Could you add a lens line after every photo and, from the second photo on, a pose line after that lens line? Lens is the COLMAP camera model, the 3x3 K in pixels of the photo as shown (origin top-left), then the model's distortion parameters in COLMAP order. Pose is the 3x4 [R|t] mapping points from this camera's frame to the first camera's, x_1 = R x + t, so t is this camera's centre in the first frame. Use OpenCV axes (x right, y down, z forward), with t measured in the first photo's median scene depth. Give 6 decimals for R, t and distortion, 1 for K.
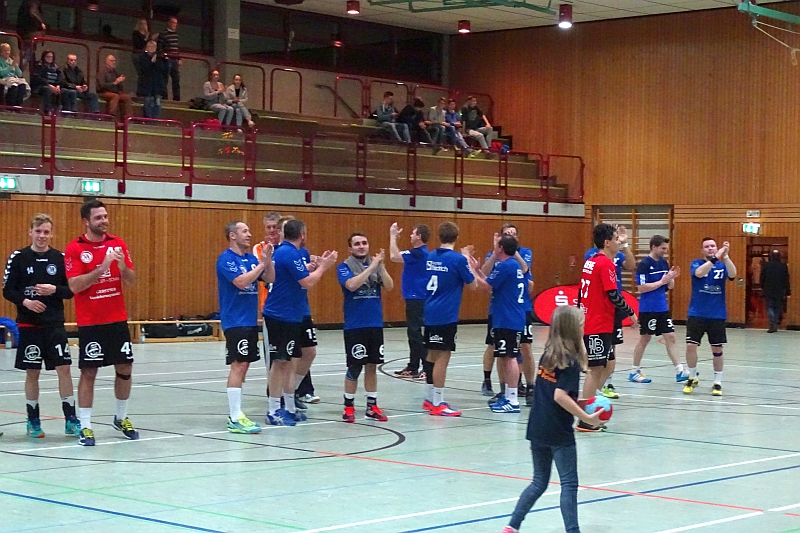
lens RADIAL K [[1670.6, 0, 416.6], [0, 1670.6, 266.4], [0, 0, 1]] dist [0.061987, -0.033690]
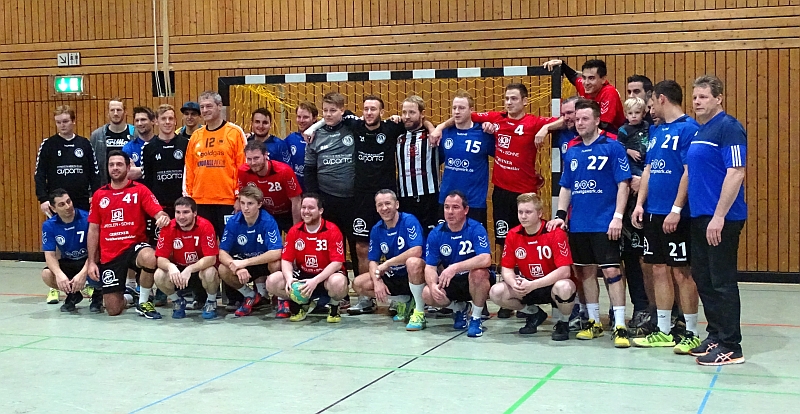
lens RADIAL K [[1188.1, 0, 400.0], [0, 1188.1, 207.0], [0, 0, 1]] dist [-0.000918, 0.002745]
pose [[0.379054, 0.038080, -0.924591, 0.617571], [0.013097, 0.998832, 0.046507, 0.003795], [0.925282, -0.029738, 0.378113, 0.893033]]
